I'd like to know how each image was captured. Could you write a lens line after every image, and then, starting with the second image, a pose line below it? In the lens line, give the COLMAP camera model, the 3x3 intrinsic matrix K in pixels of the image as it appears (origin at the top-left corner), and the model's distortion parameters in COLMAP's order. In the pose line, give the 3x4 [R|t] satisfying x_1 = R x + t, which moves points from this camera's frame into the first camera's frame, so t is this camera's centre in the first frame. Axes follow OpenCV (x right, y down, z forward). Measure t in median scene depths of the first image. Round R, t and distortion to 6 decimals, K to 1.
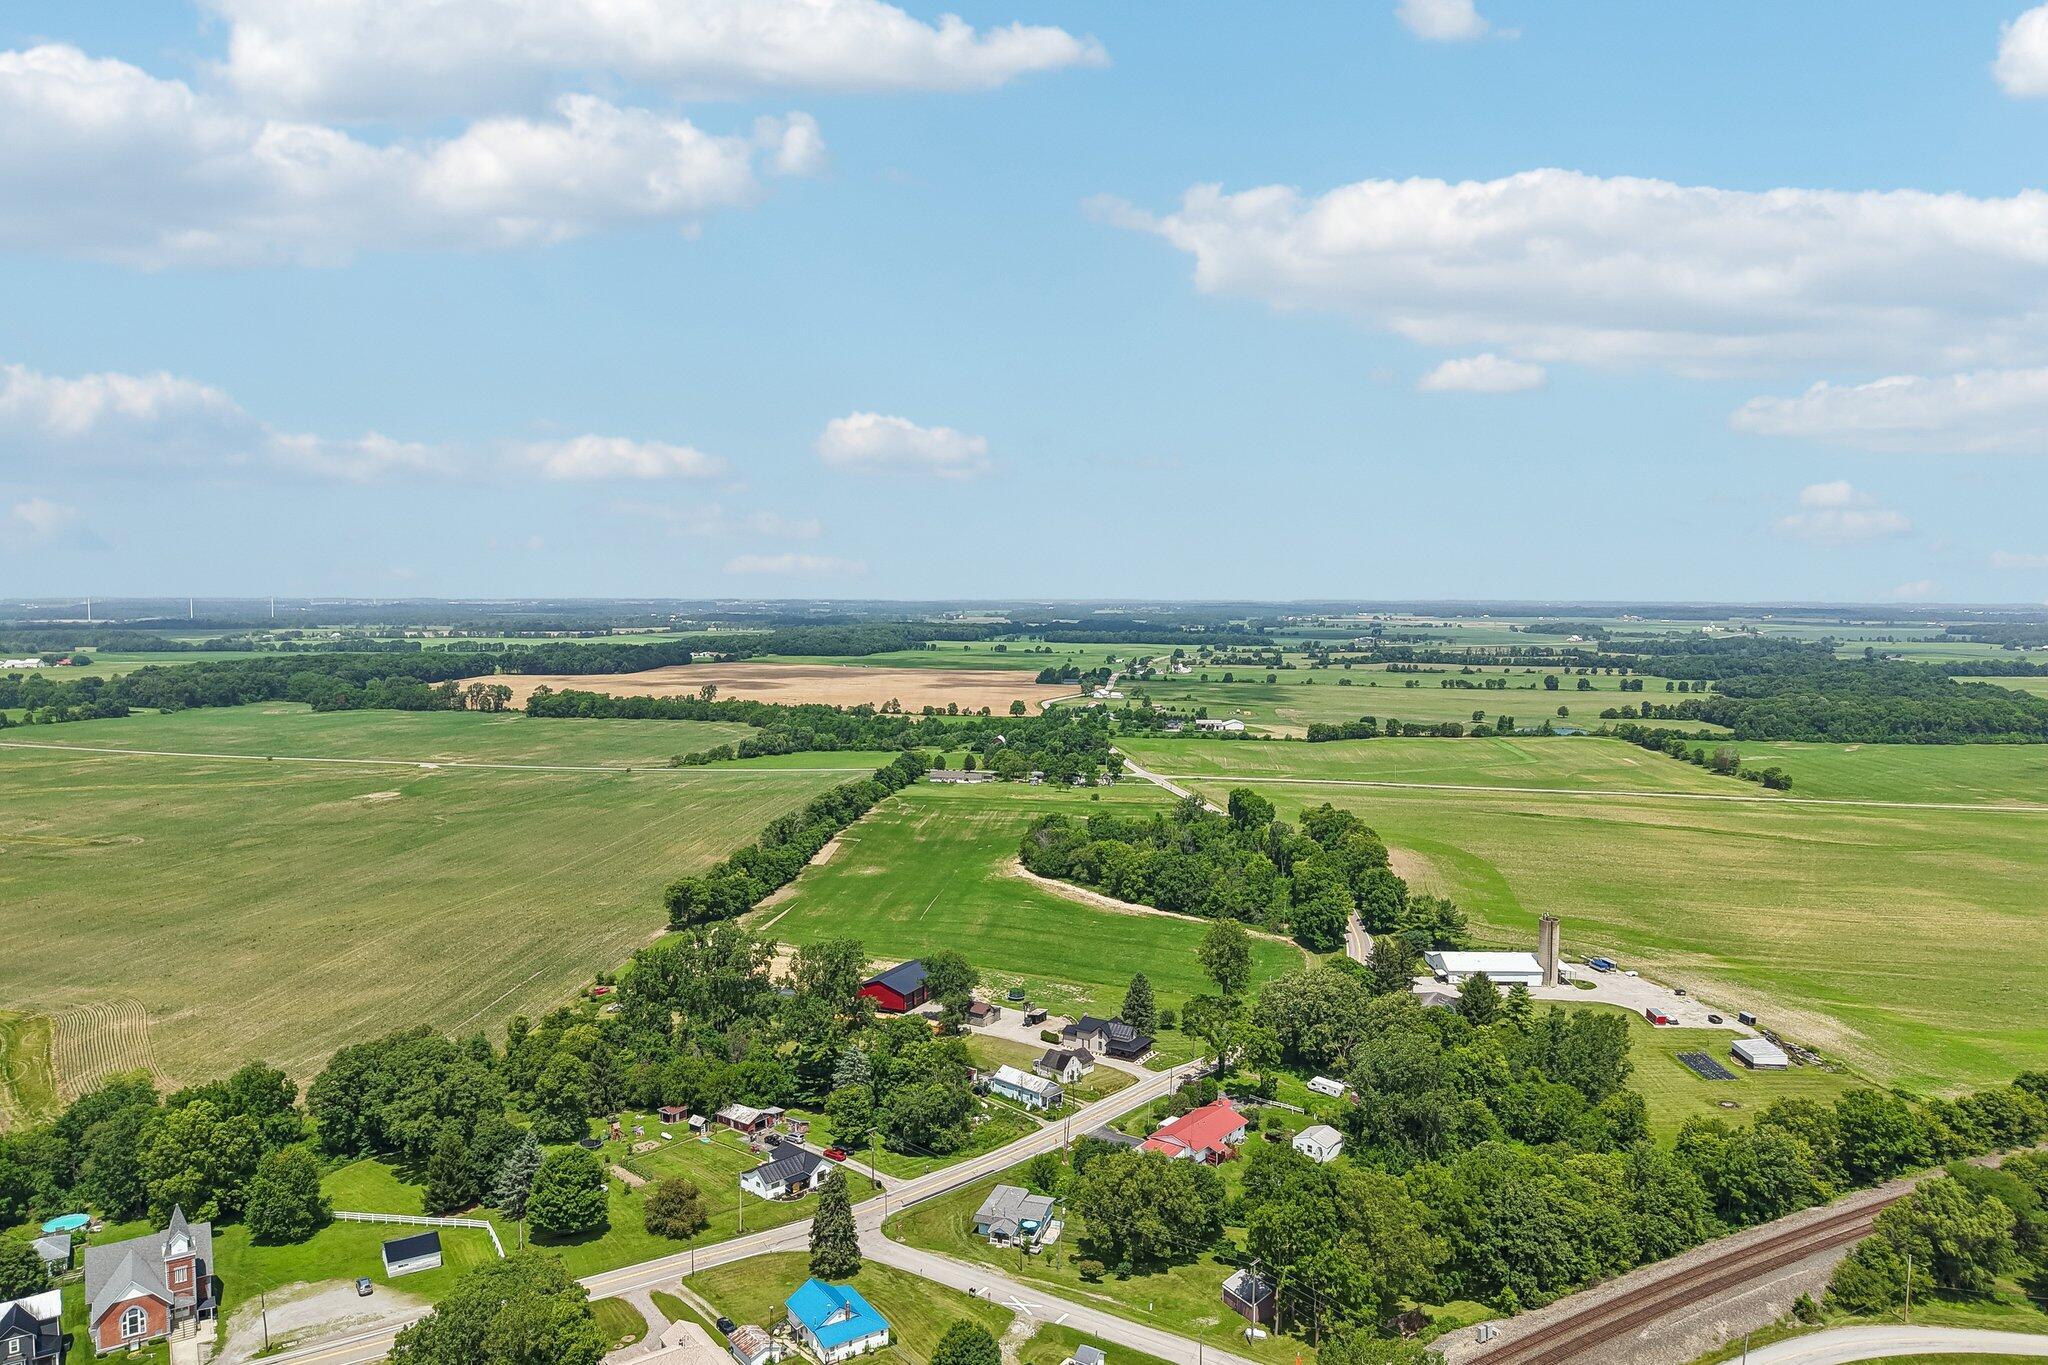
lens RADIAL K [[1379.2, 0, 1034.9], [0, 1379.2, 680.7], [0, 0, 1]] dist [0.019121, -0.017221]
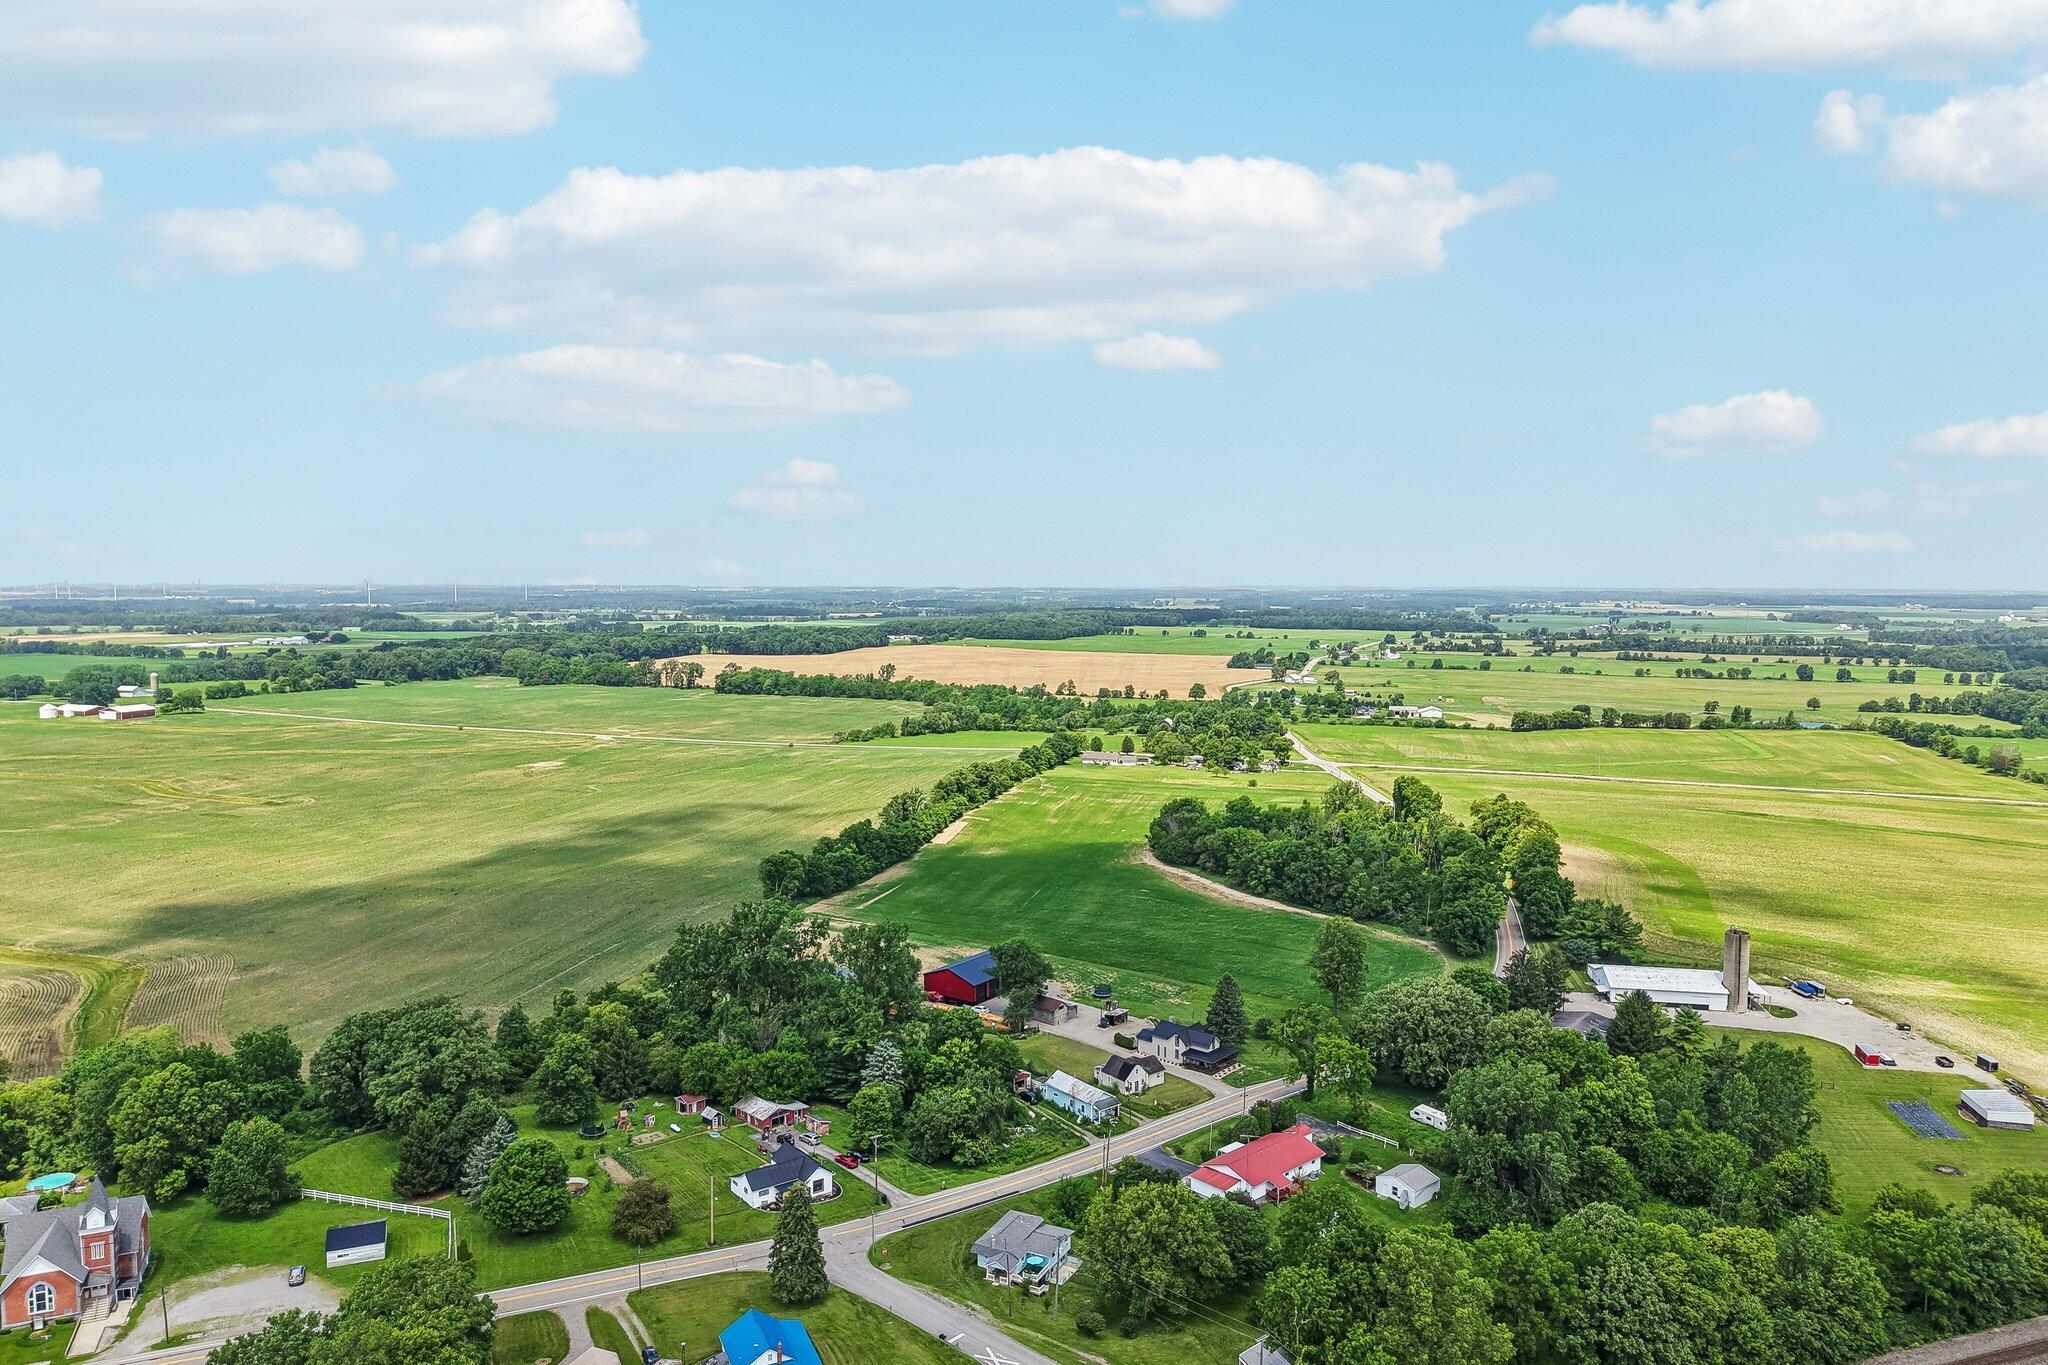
lens RADIAL K [[1379.2, 0, 1034.9], [0, 1379.2, 680.7], [0, 0, 1]] dist [0.019121, -0.017221]
pose [[0.987060, 0.011681, -0.159924, 0.077923], [-0.010426, 0.999908, 0.008680, 0.014912], [0.160011, -0.006900, 0.987091, 0.091914]]
